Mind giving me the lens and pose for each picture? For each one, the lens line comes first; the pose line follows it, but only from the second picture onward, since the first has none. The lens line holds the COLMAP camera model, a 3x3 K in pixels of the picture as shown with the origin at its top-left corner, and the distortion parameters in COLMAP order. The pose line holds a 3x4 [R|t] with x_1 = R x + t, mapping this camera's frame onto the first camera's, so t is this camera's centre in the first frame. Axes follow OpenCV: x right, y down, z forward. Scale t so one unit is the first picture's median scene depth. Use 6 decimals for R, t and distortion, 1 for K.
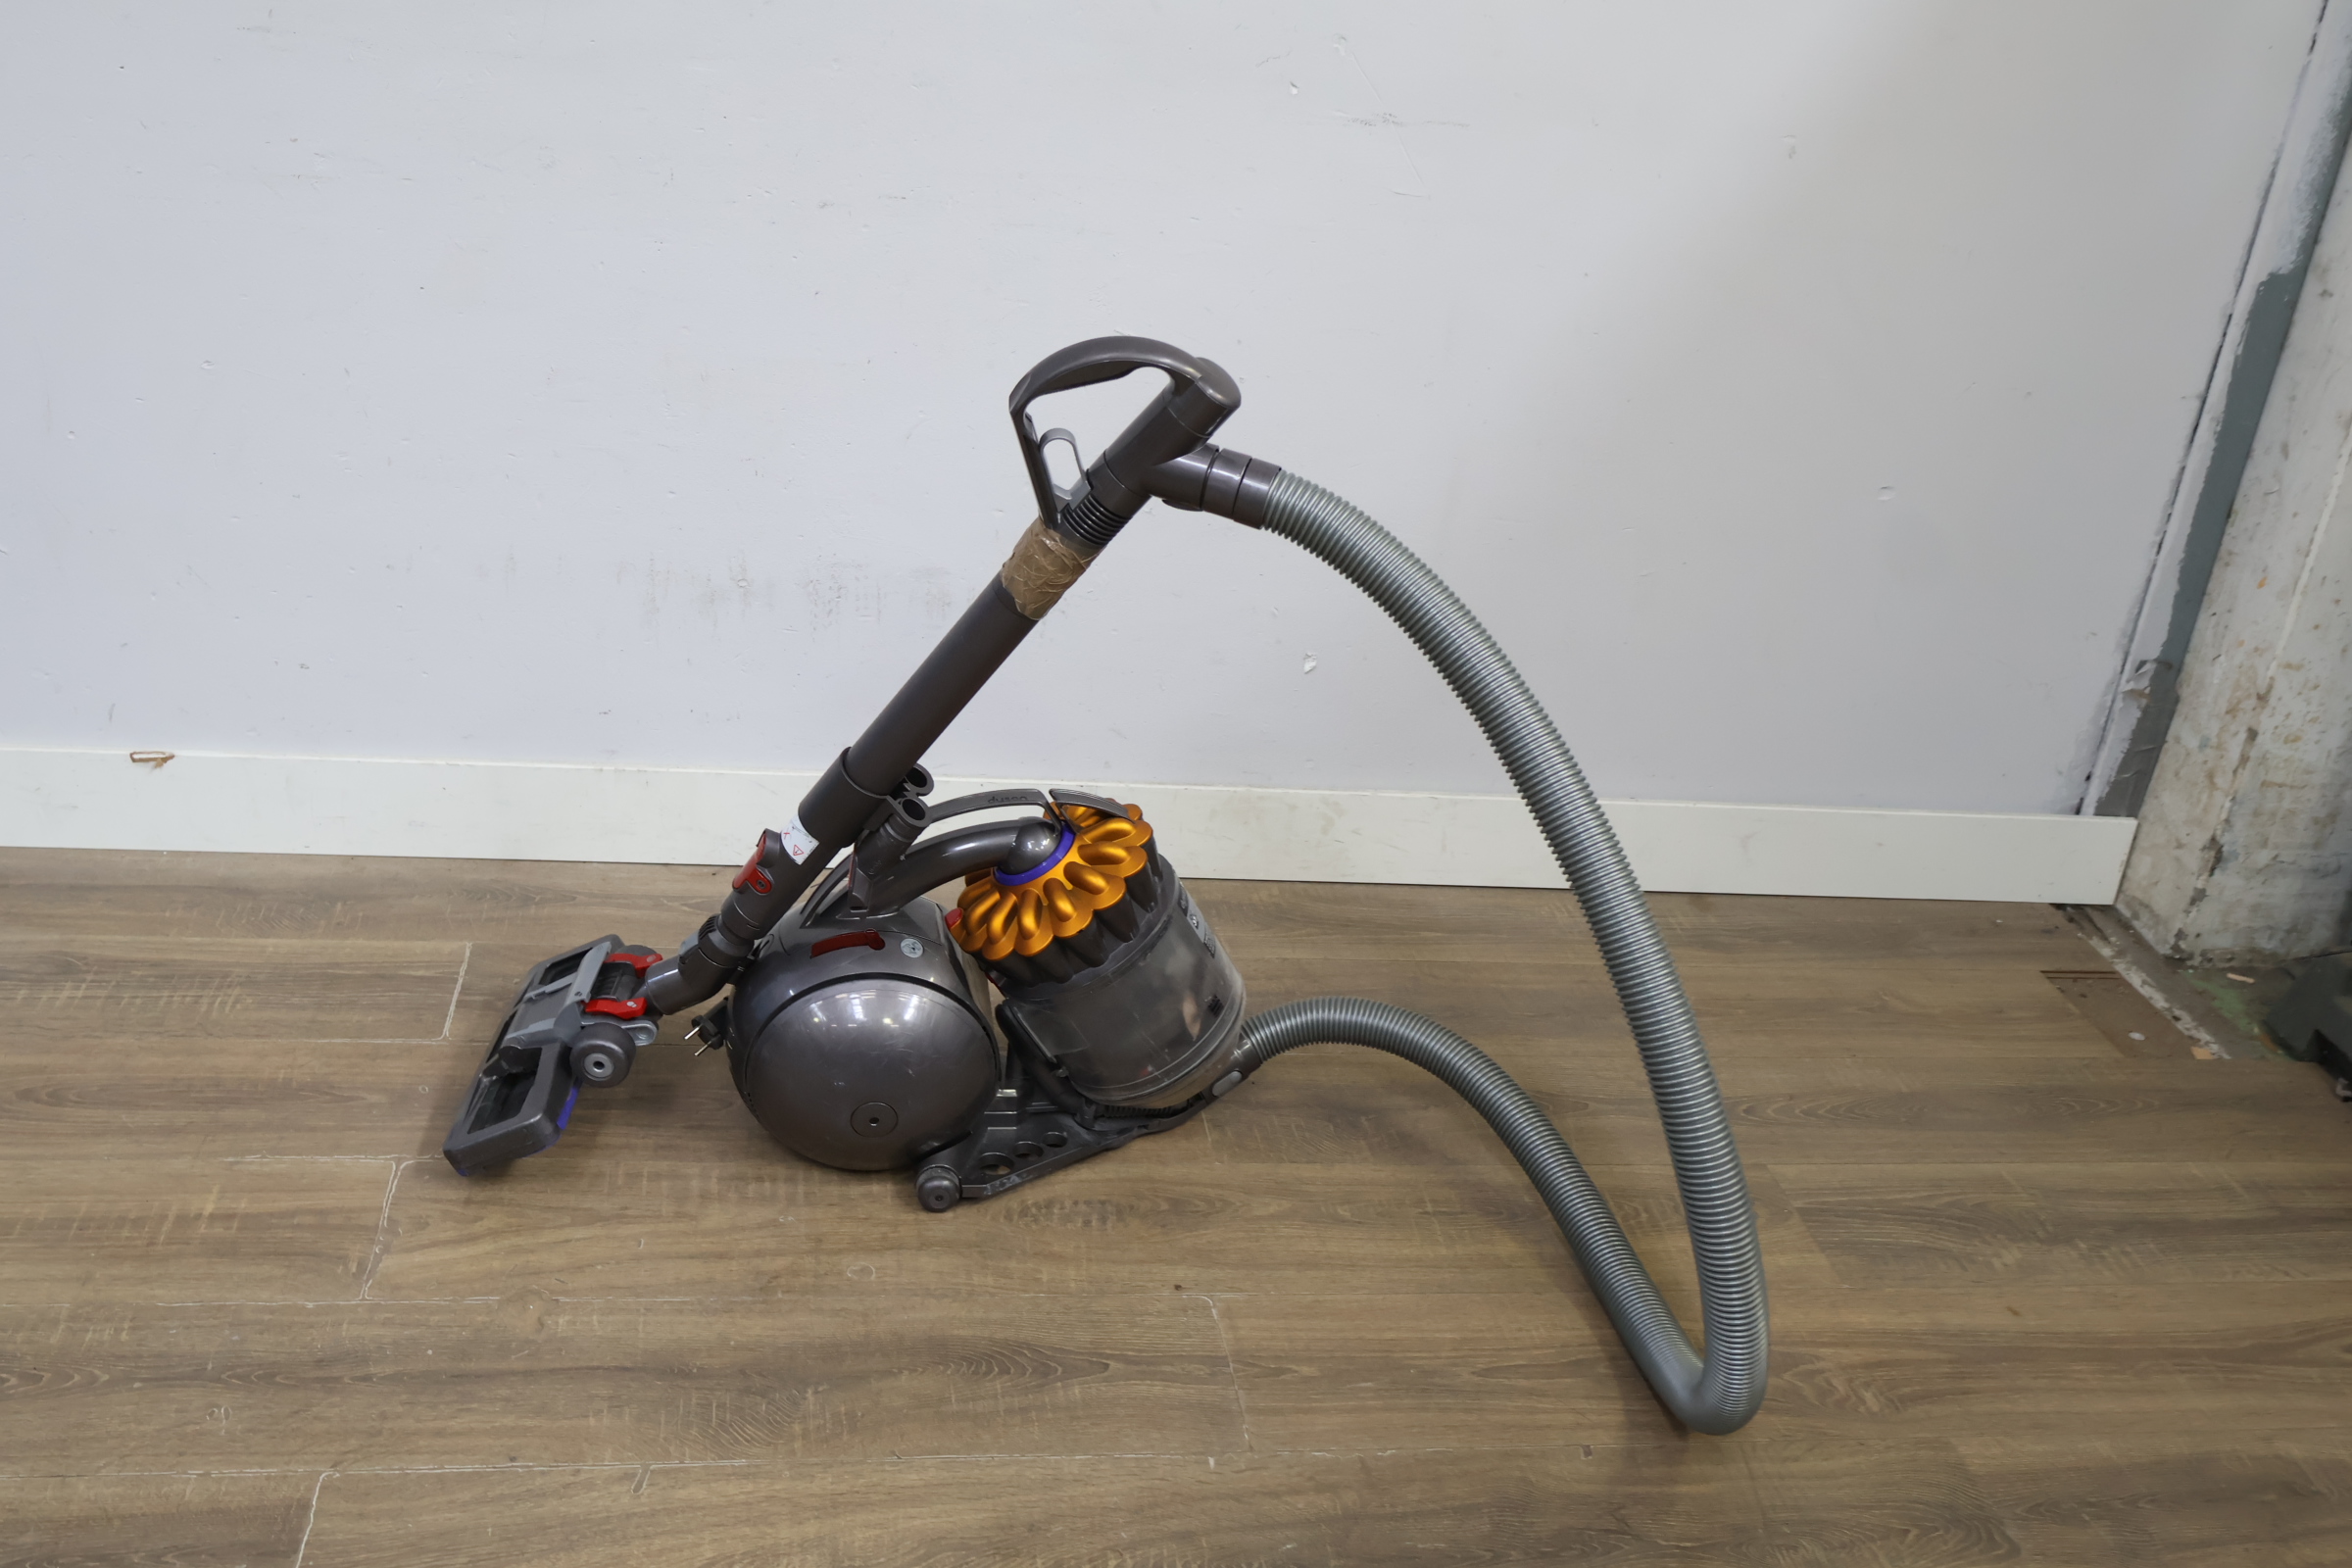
lens RADIAL K [[2254.3, 0, 1163.2], [0, 2254.3, 781.5], [0, 0, 1]] dist [0.006510, 0.000000]
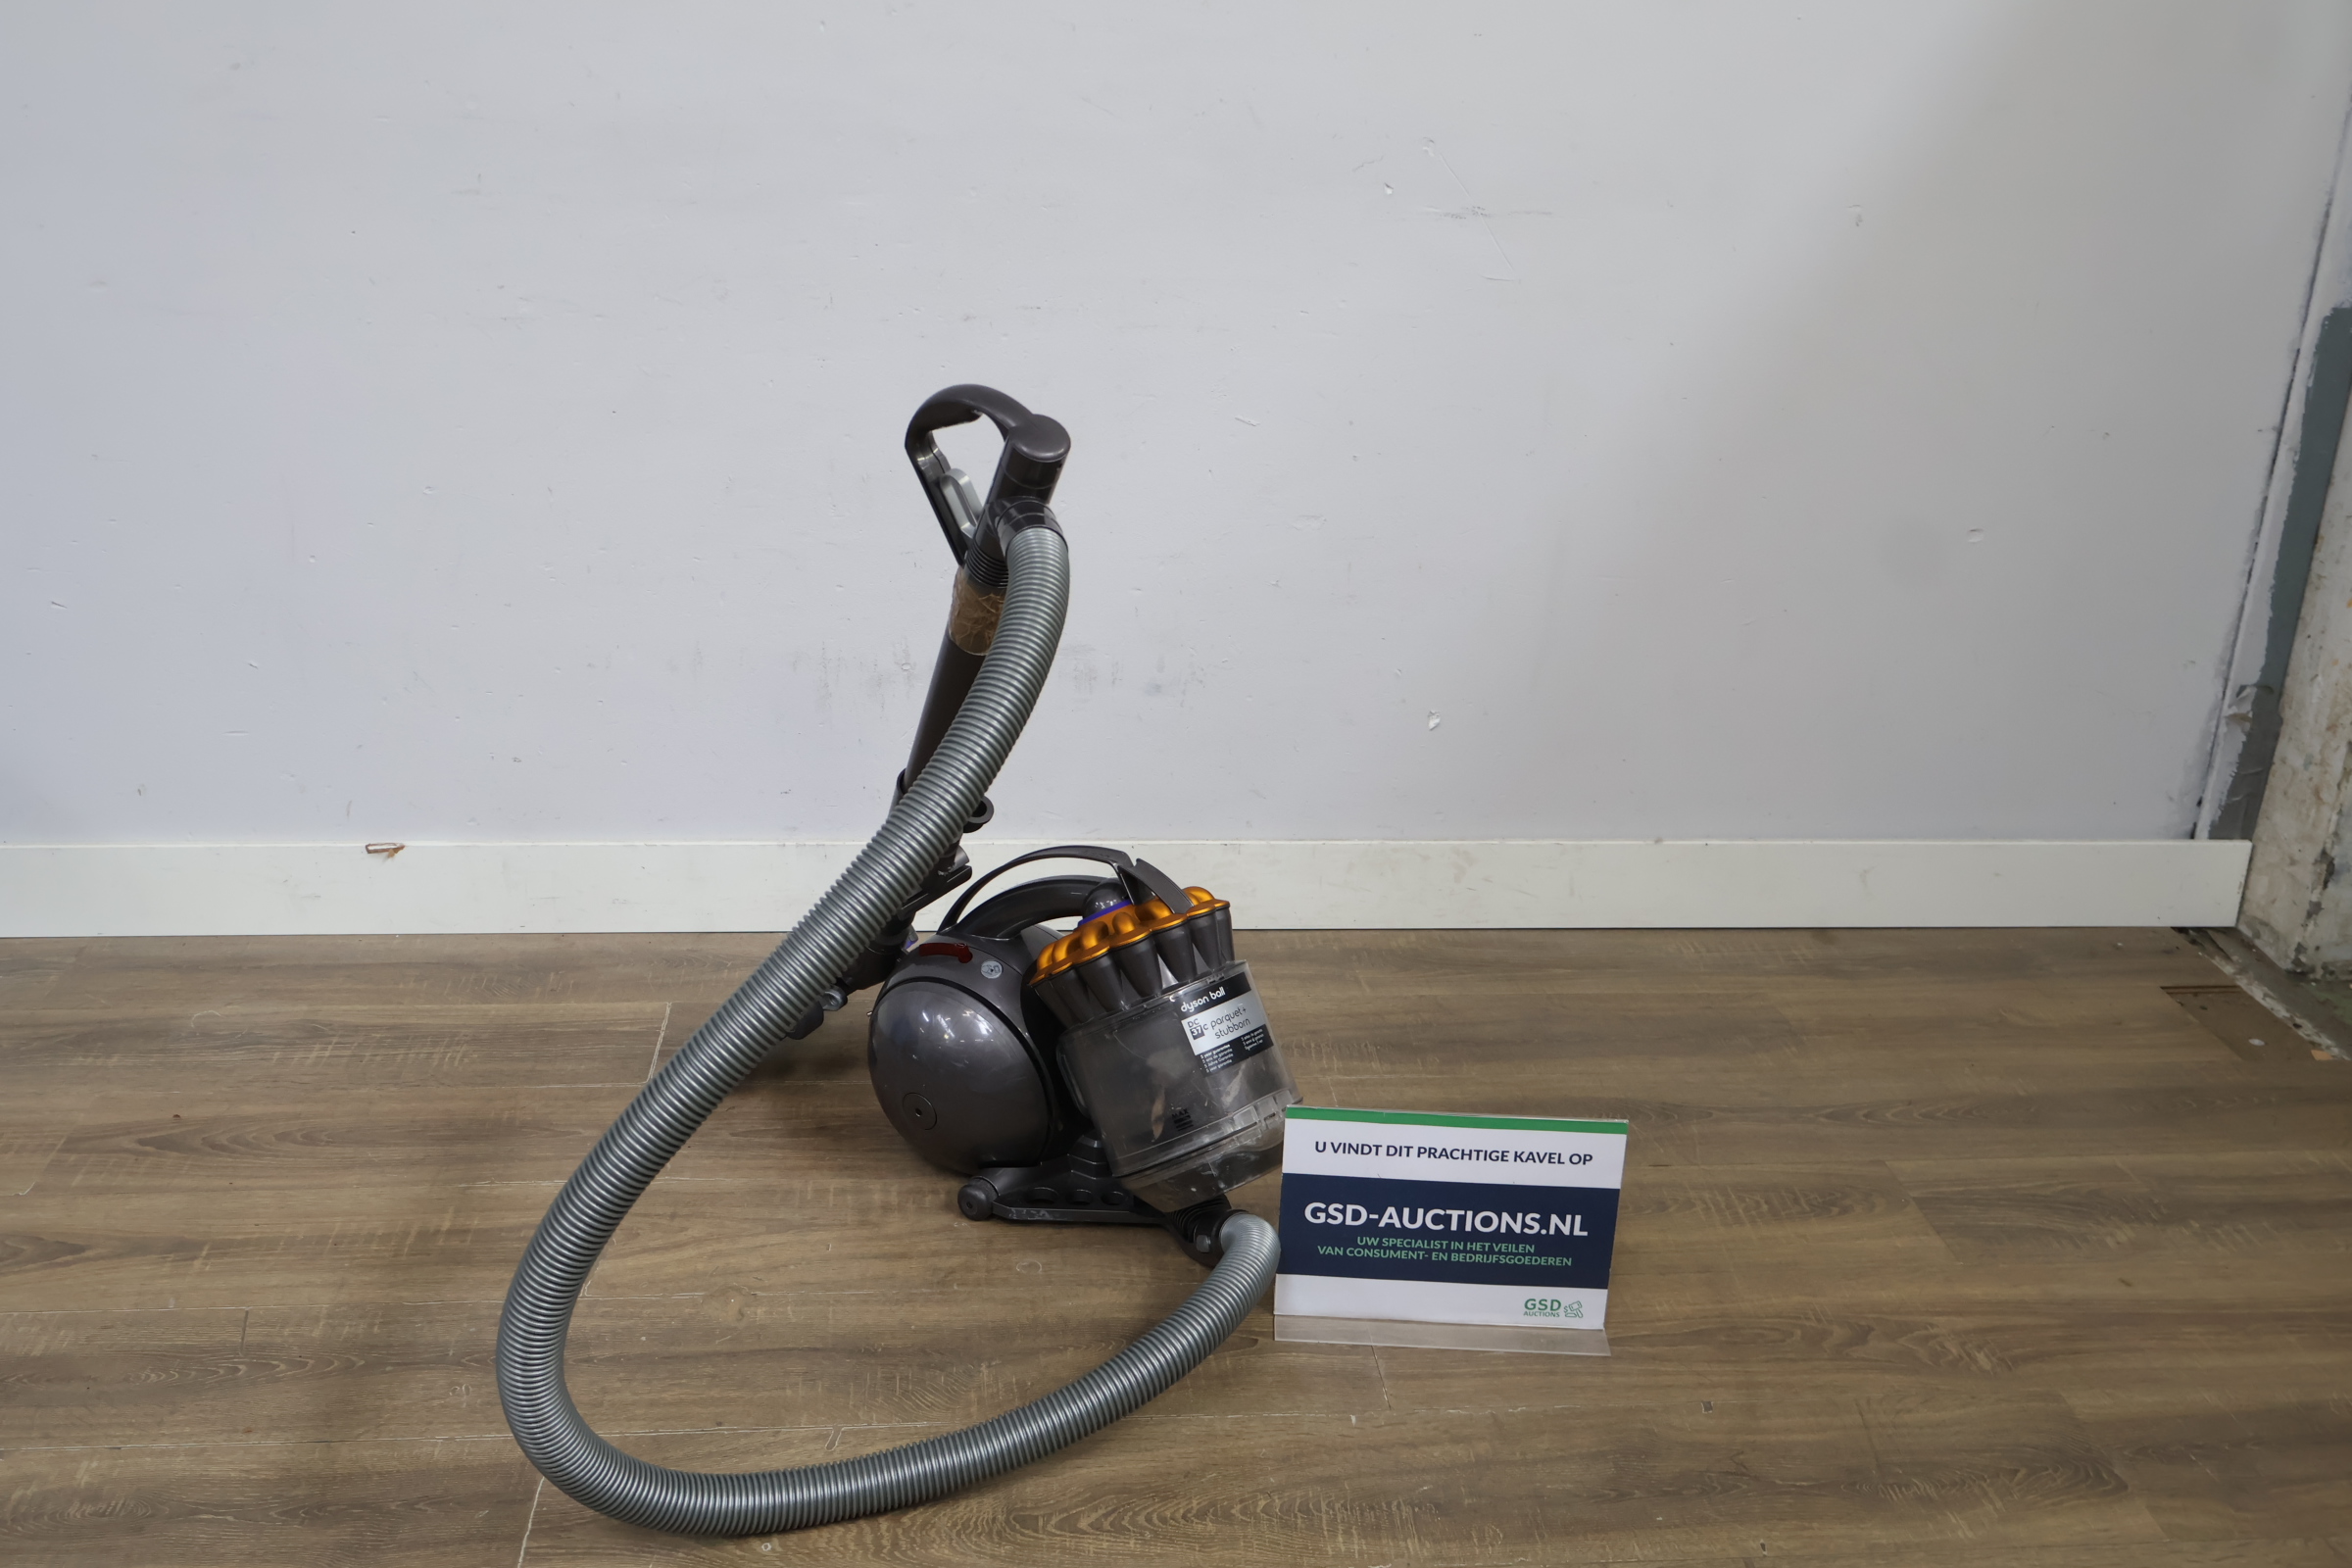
lens RADIAL K [[2254.3, 0, 1181.5], [0, 2254.3, 792.9], [0, 0, 1]] dist [0.006510, 0.000000]
pose [[0.996457, -0.044712, -0.071230, 0.026686], [0.039850, 0.996870, -0.068276, 0.065329], [0.074060, 0.065195, 0.995120, -0.091748]]
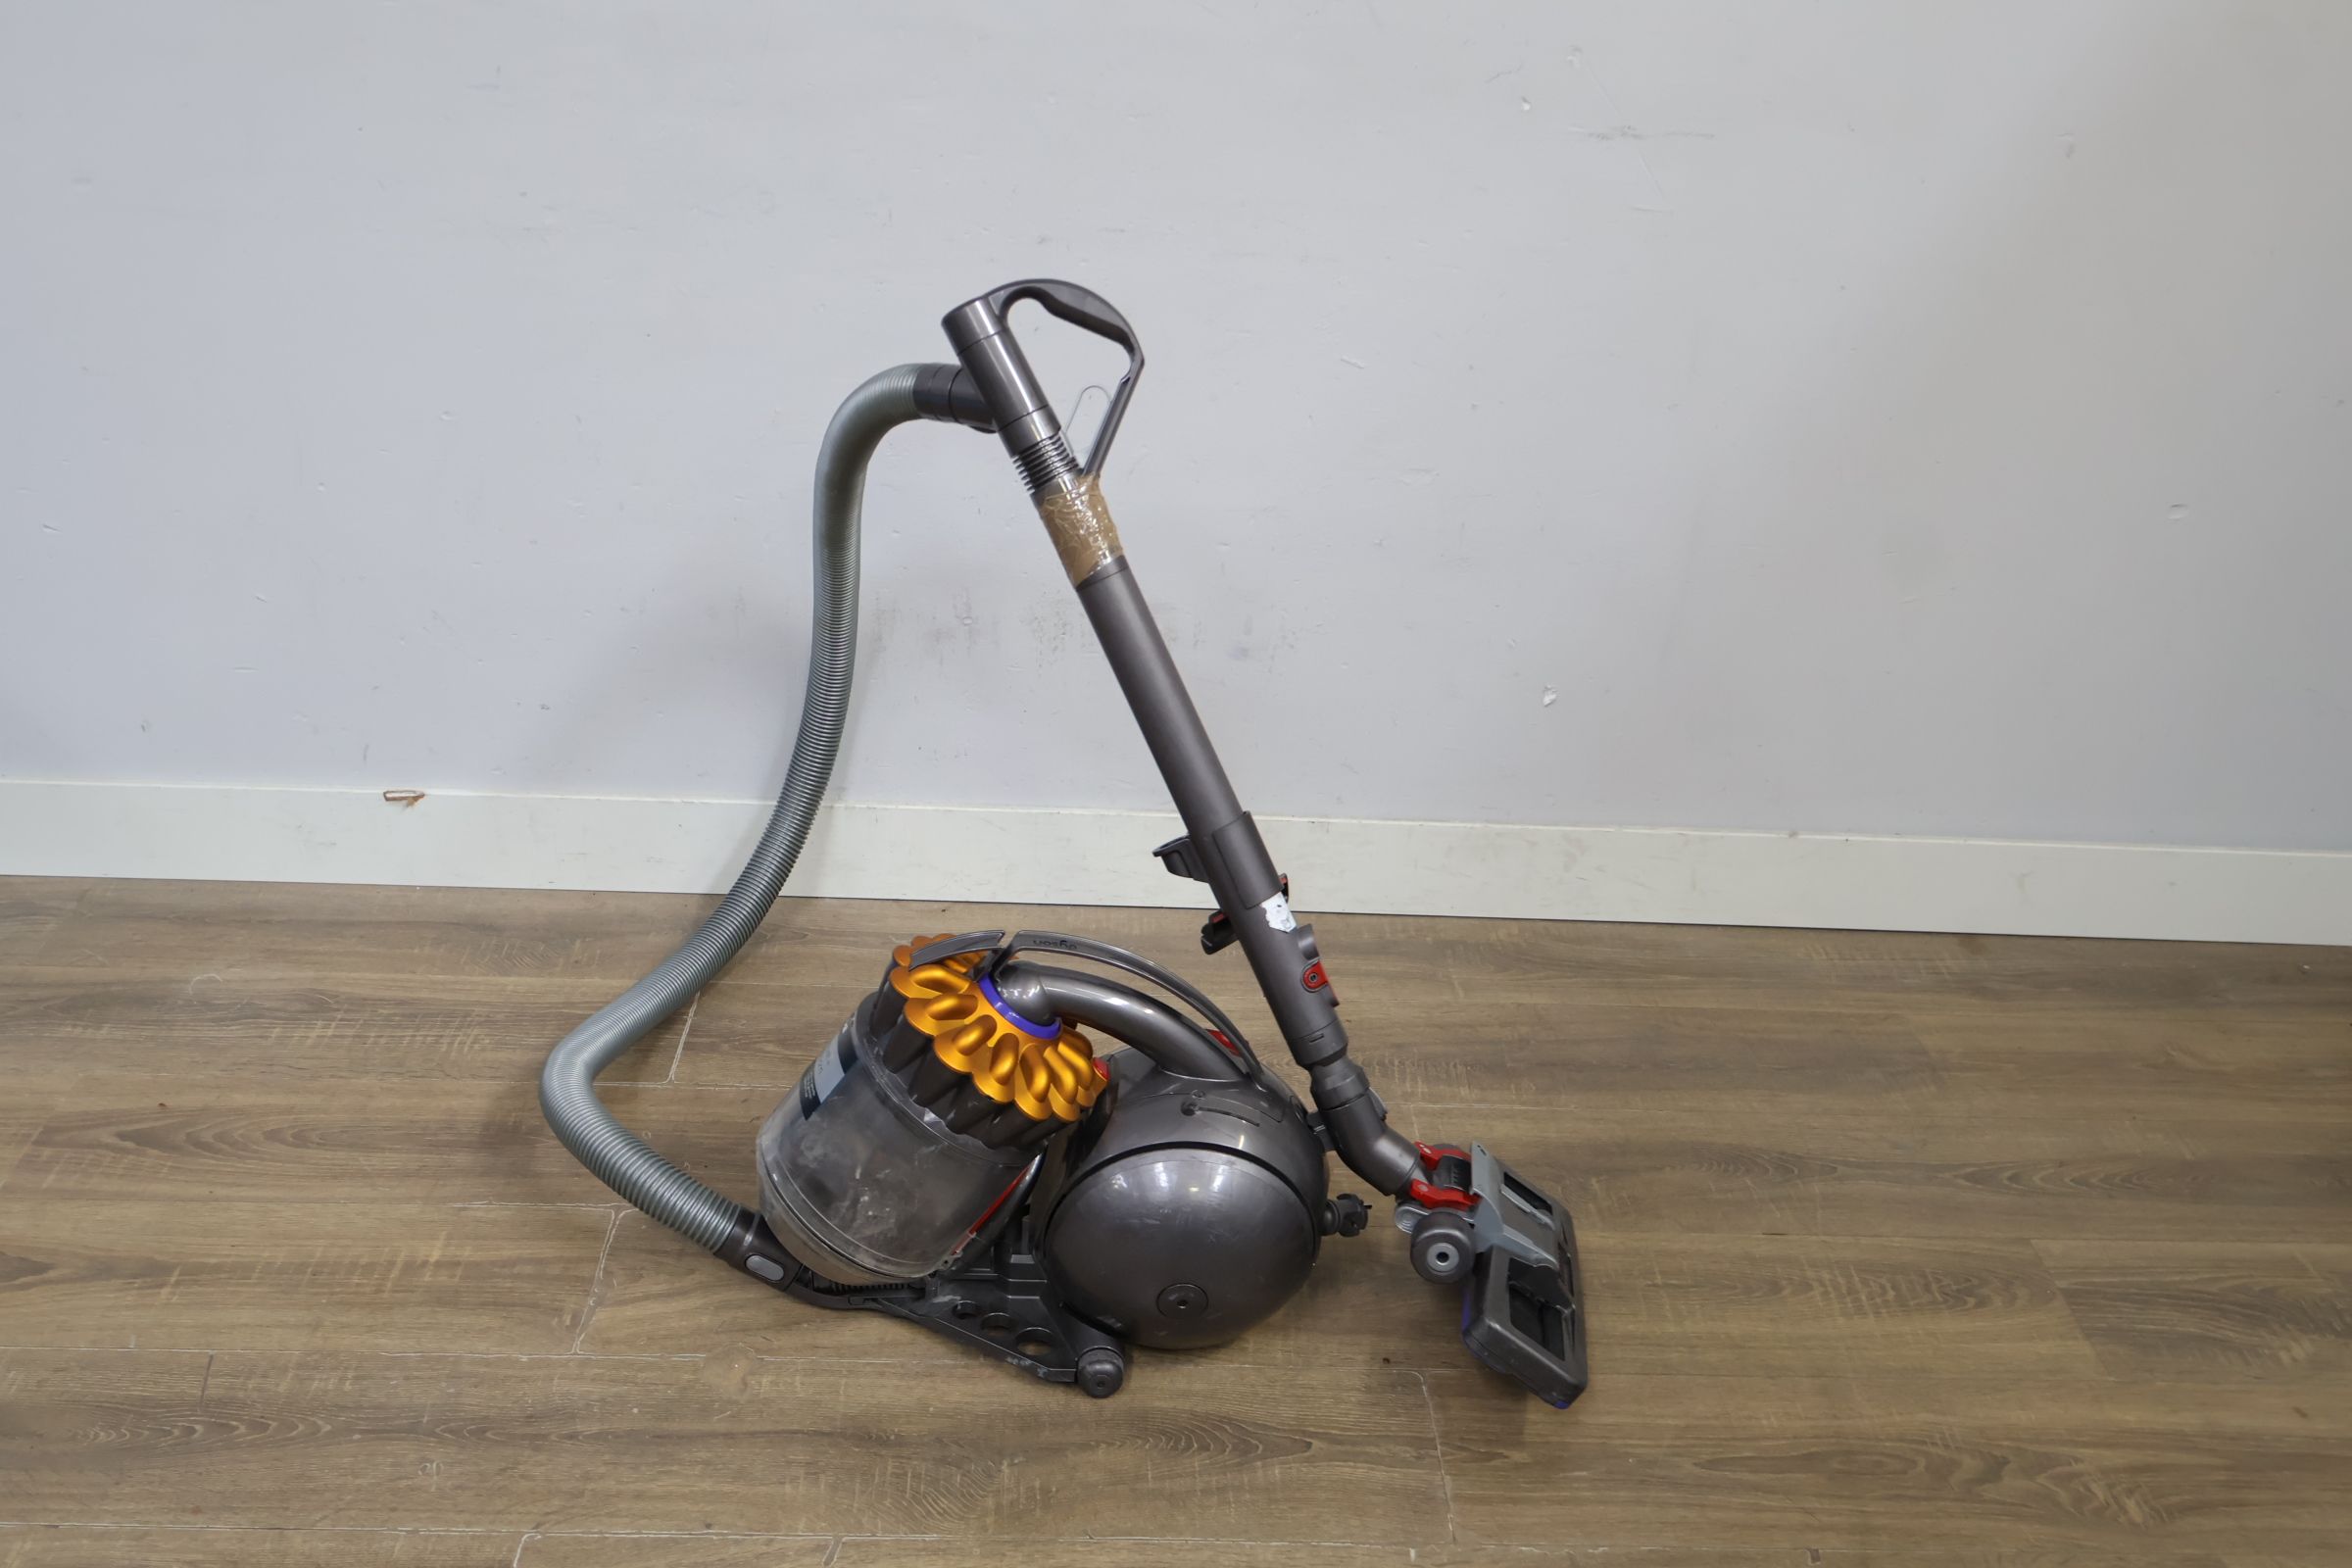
lens RADIAL K [[2254.3, 0, 1184.8], [0, 2254.3, 791.5], [0, 0, 1]] dist [0.006510, 0.000000]
pose [[0.992219, 0.001549, -0.124495, 0.039828], [0.000589, 0.999853, 0.017133, -0.037187], [0.124503, -0.017073, 0.992072, 0.031473]]
